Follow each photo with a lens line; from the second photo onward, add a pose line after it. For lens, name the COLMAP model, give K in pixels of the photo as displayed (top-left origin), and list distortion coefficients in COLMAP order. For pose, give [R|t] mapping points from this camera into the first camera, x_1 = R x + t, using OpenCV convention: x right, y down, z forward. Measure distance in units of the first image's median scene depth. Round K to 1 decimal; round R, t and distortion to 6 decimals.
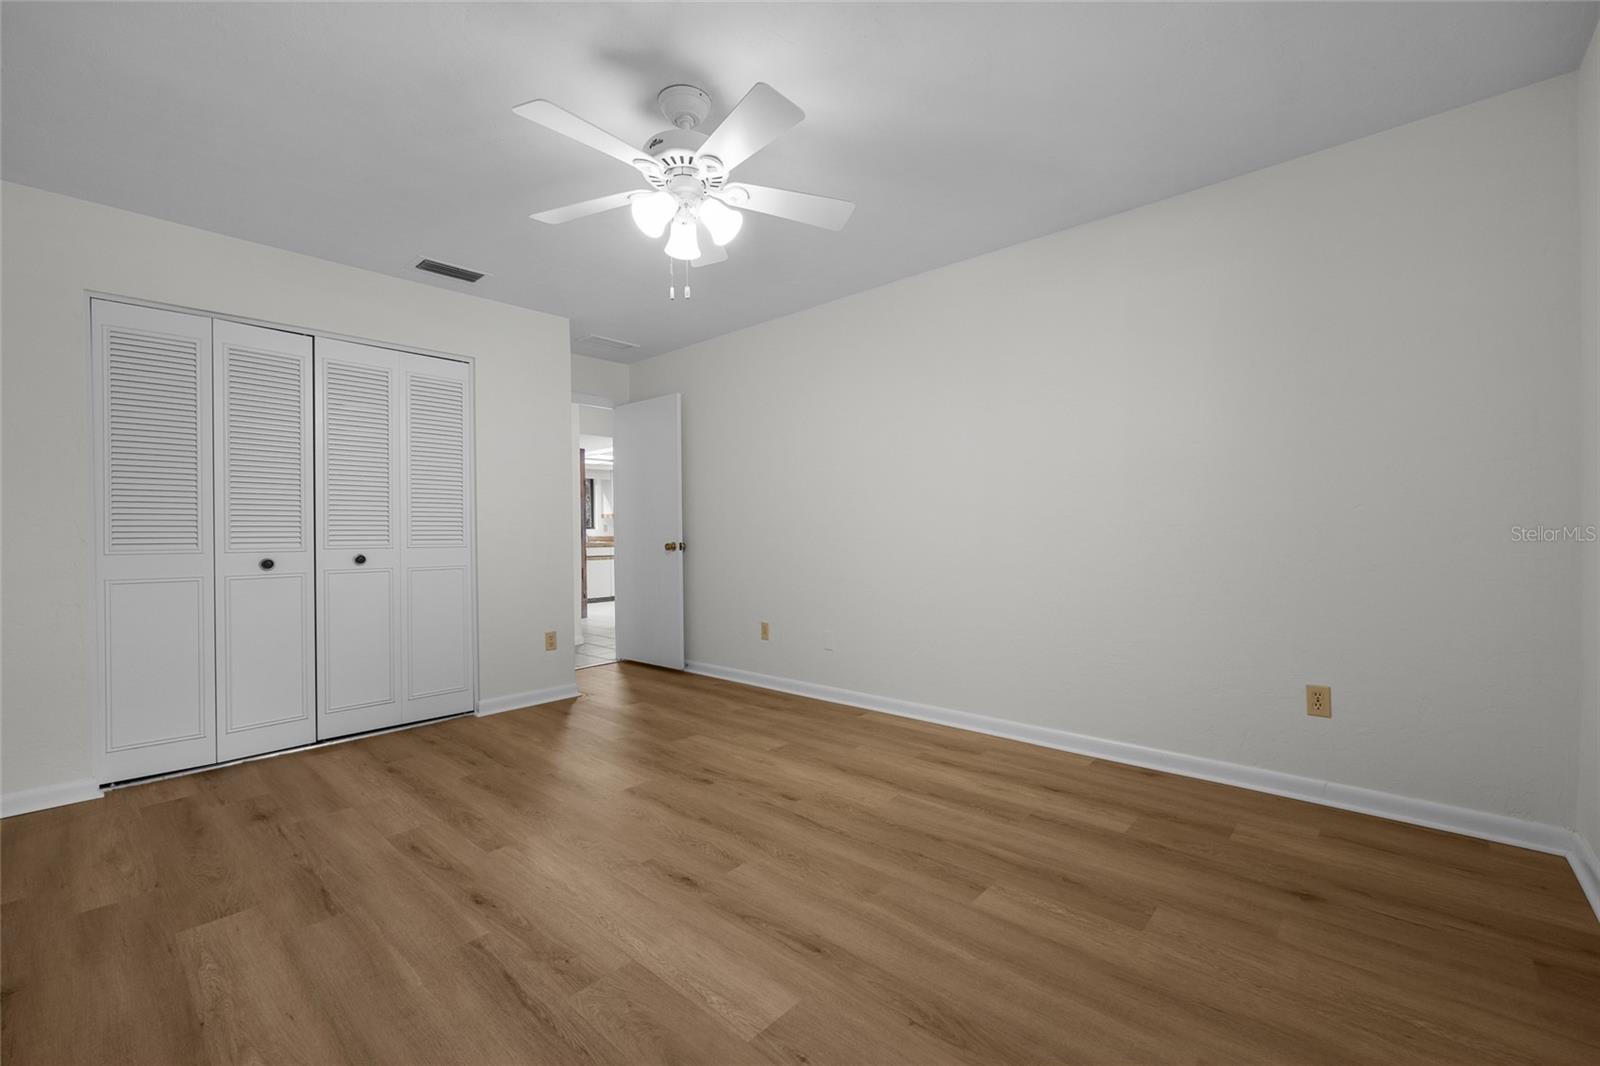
lens RADIAL K [[670.8, 0, 802.4], [0, 670.8, 527.1], [0, 0, 1]] dist [-0.001226, 0.000139]
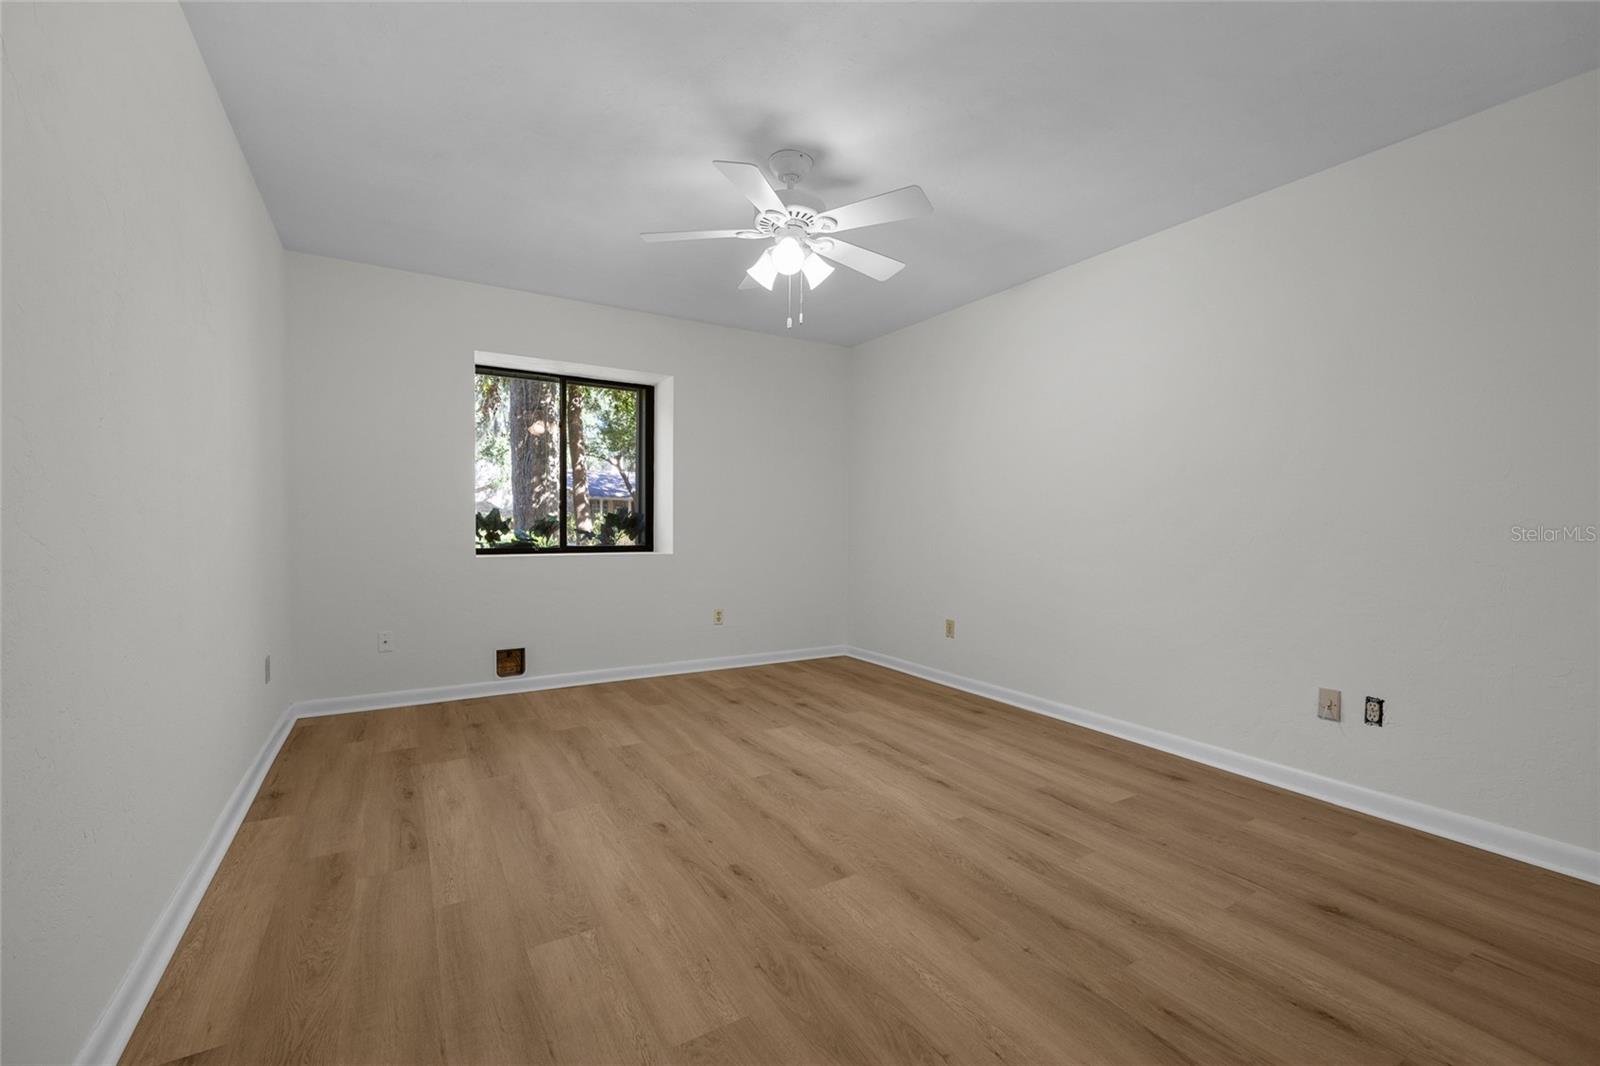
lens RADIAL K [[670.8, 0, 802.4], [0, 670.8, 527.1], [0, 0, 1]] dist [-0.001226, 0.000139]
pose [[-0.957324, 0.003445, 0.288996, -0.505497], [0.001627, 0.999977, -0.006529, 0.020682], [-0.289012, -0.005781, -0.957308, 2.016426]]
